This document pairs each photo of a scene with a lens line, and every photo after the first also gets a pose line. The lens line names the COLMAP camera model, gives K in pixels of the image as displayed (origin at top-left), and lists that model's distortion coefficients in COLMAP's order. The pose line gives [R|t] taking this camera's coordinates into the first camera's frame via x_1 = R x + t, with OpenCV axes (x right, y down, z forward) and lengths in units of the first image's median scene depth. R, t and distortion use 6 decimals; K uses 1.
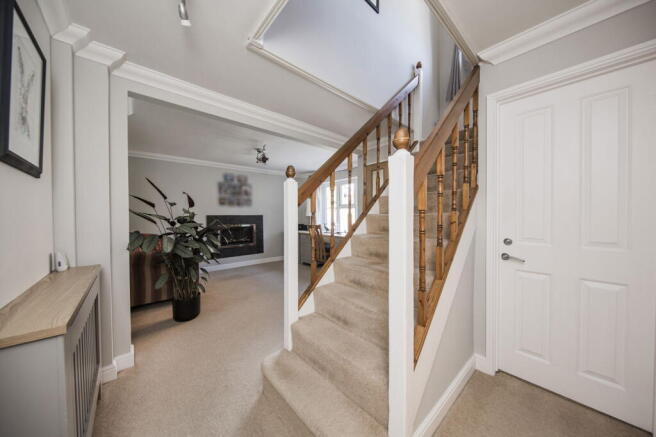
lens RADIAL K [[219.0, 0, 327.7], [0, 219.0, 219.2], [0, 0, 1]] dist [0.000706, -0.000874]
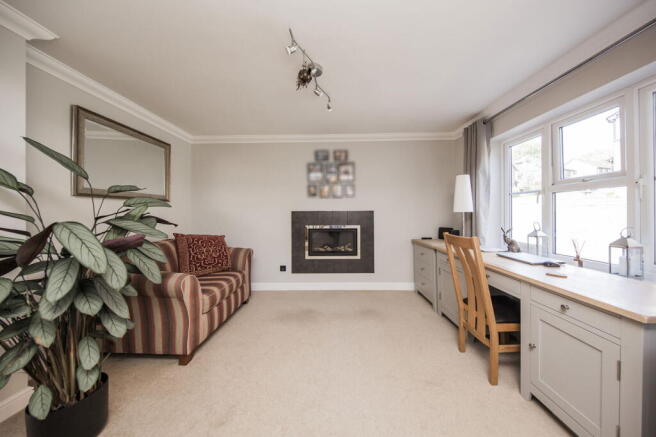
lens RADIAL K [[219.0, 0, 330.5], [0, 219.0, 214.5], [0, 0, 1]] dist [0.000706, -0.000874]
pose [[0.741982, 0.001719, -0.670418, 0.021915], [-0.009733, 0.999919, -0.008208, -0.001433], [0.670349, 0.012616, 0.741938, 0.494832]]
